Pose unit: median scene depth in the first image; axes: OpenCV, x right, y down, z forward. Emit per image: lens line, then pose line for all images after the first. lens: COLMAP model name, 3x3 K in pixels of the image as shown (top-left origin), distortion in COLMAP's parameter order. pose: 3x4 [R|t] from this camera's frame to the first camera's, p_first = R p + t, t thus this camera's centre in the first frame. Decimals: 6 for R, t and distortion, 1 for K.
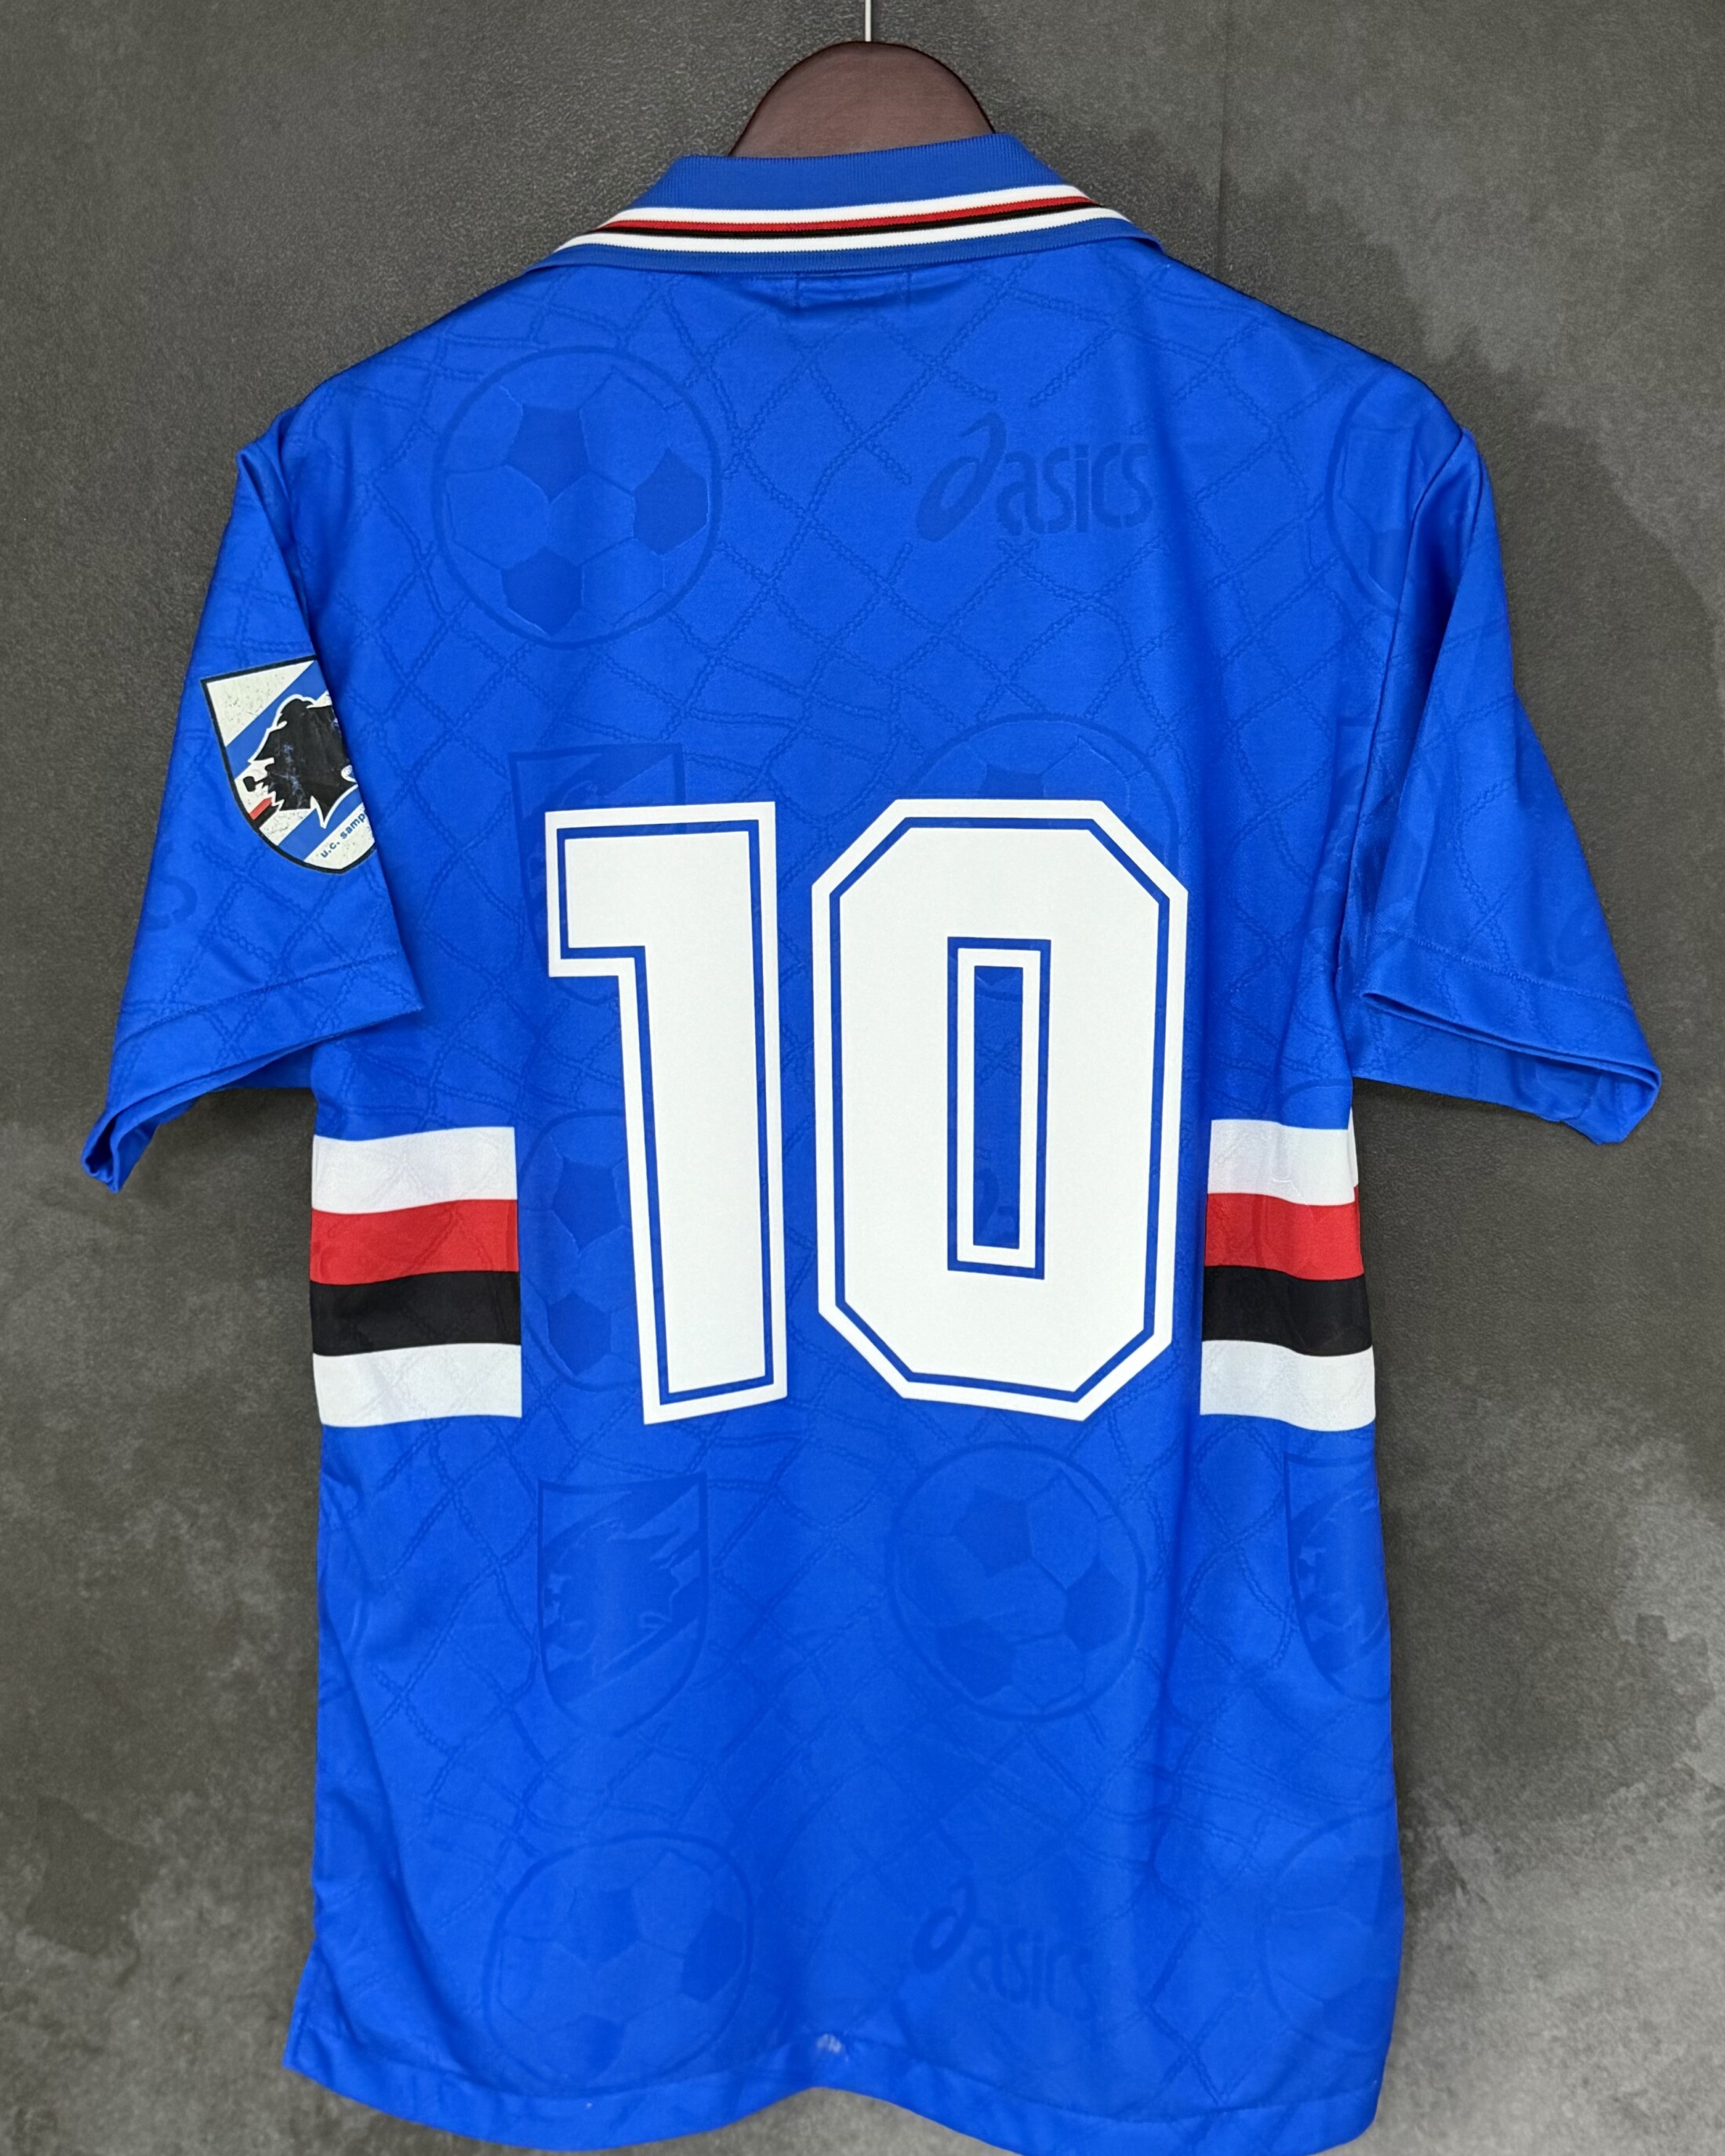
lens RADIAL K [[2508.3, 0, 864.7], [0, 2508.3, 1080.8], [0, 0, 1]] dist [0.005022, 0.000000]
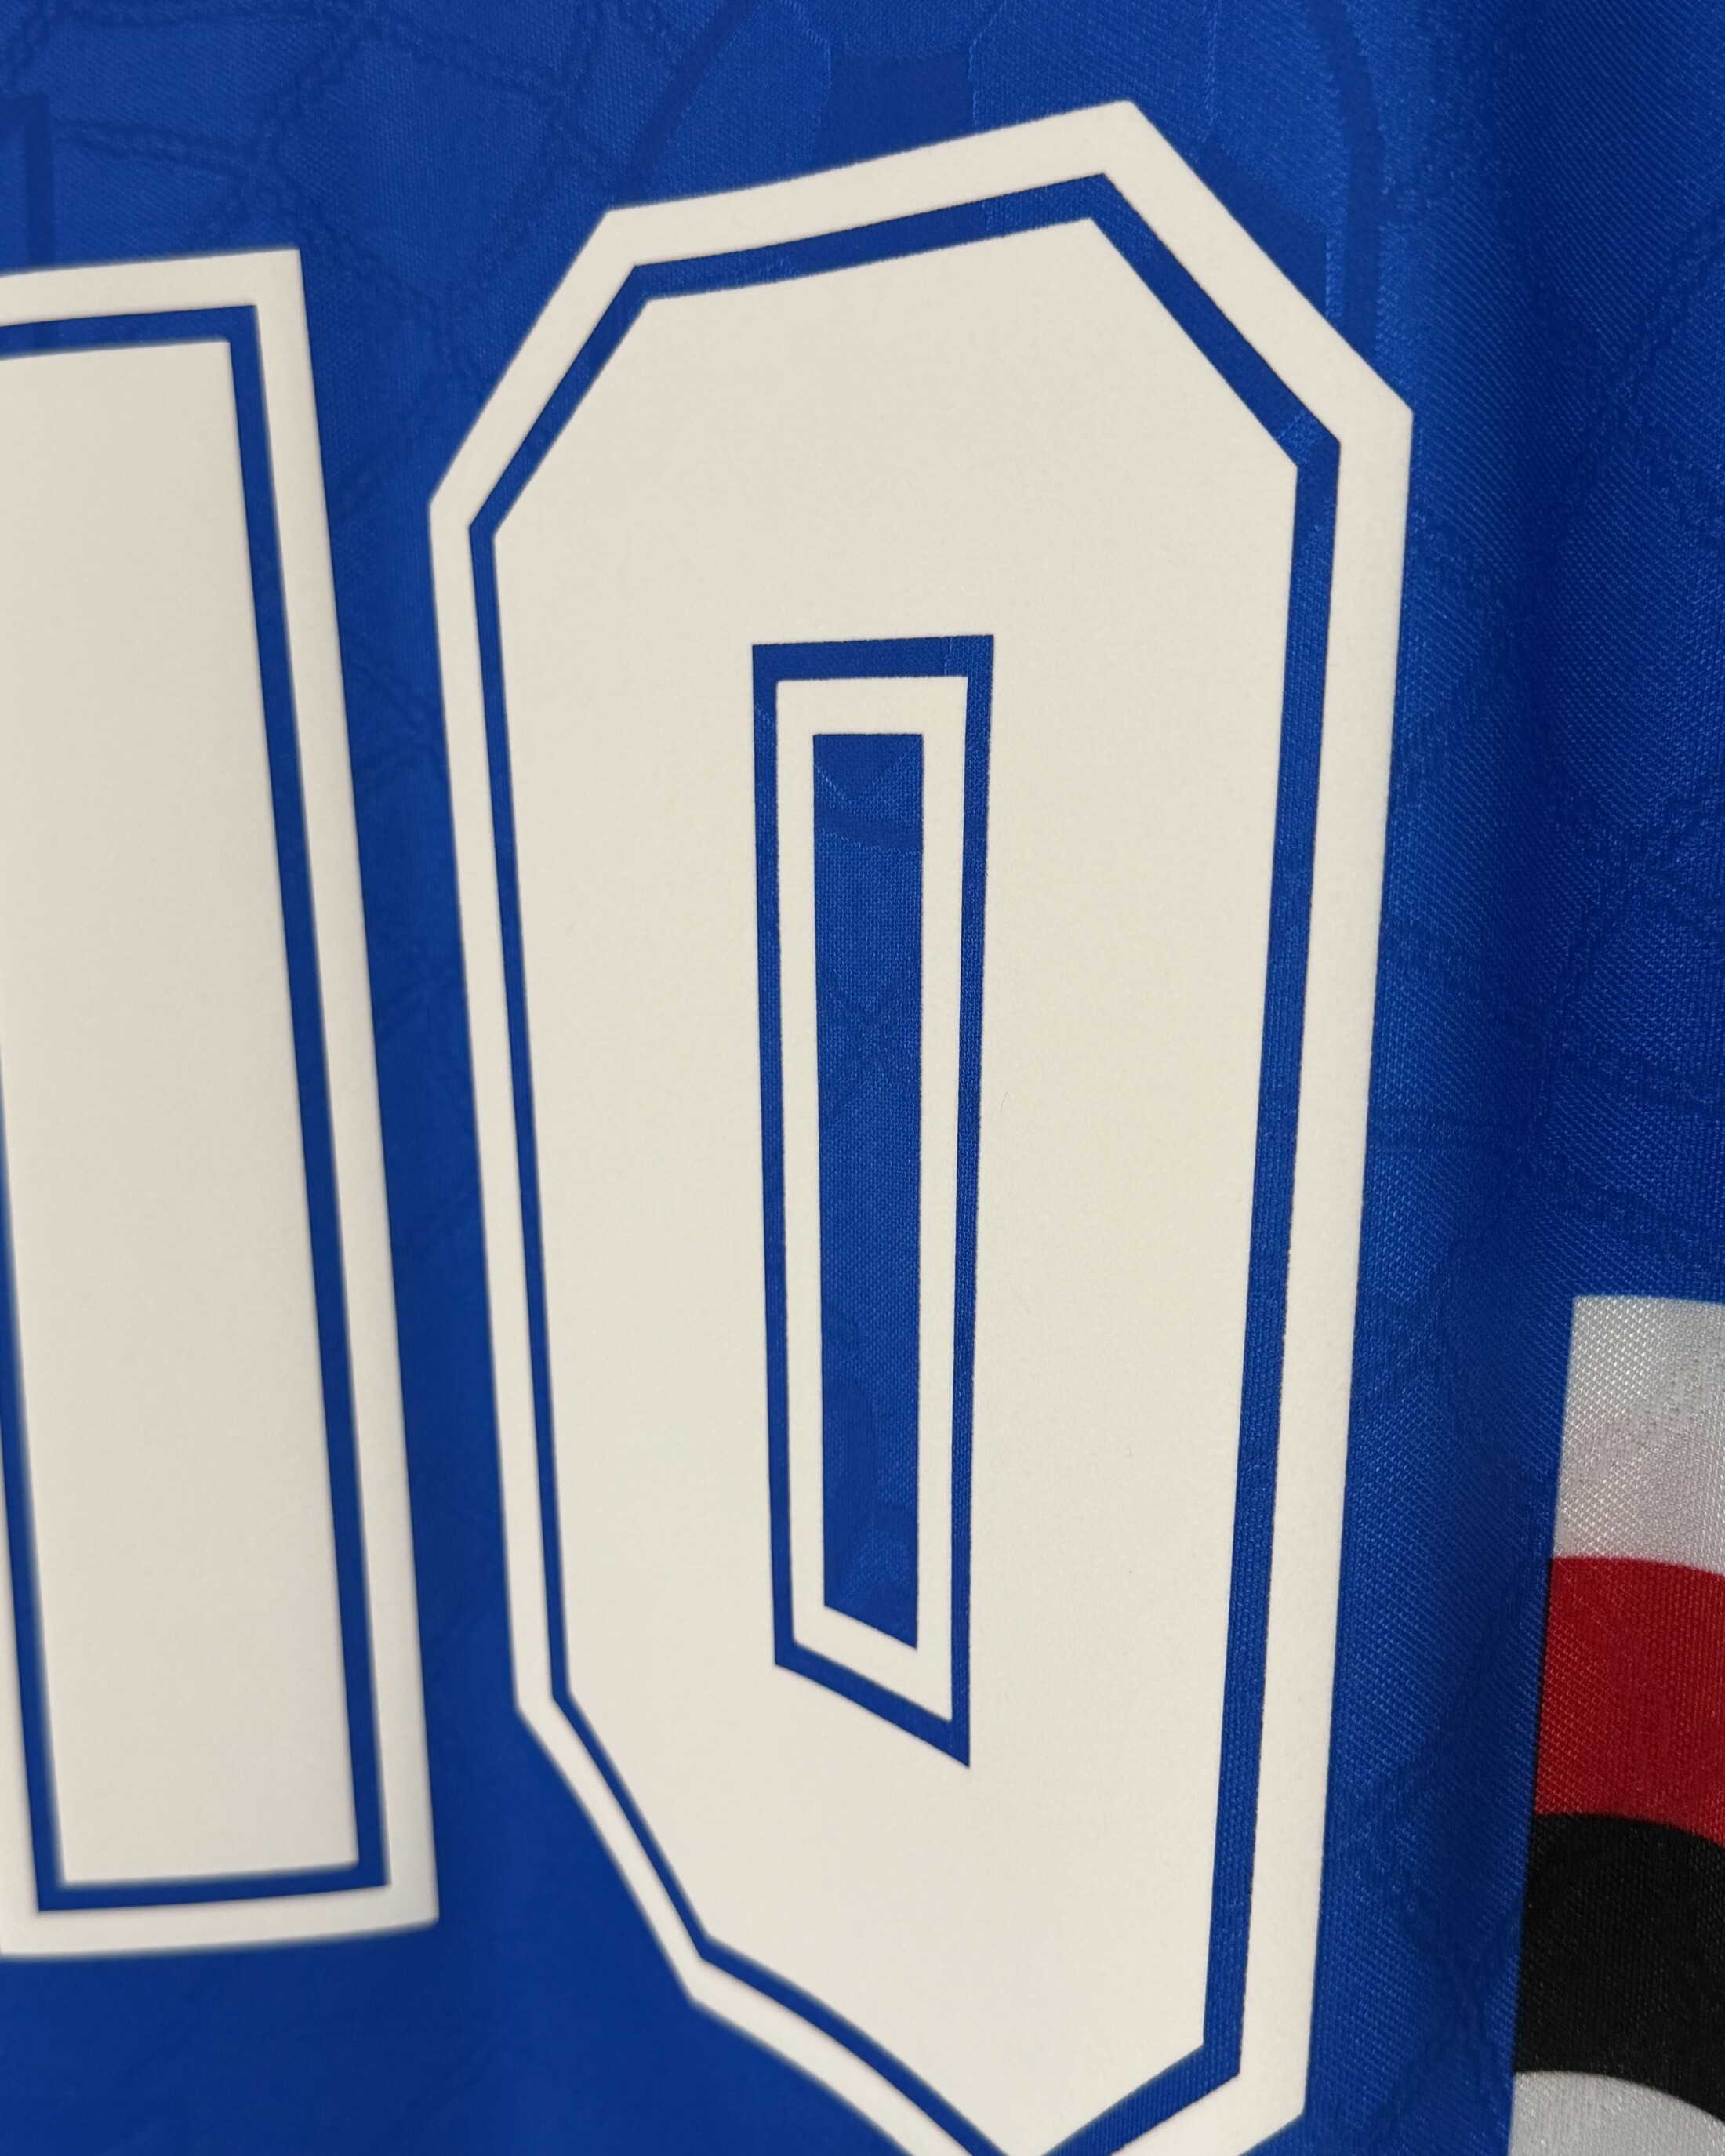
lens RADIAL K [[2508.3, 0, 864.1], [0, 2508.3, 1087.8], [0, 0, 1]] dist [0.005022, 0.000000]
pose [[0.904499, 0.062242, -0.421909, 0.184499], [-0.061347, 0.997993, 0.015712, -0.007194], [0.422040, 0.011672, 0.906502, 0.721857]]
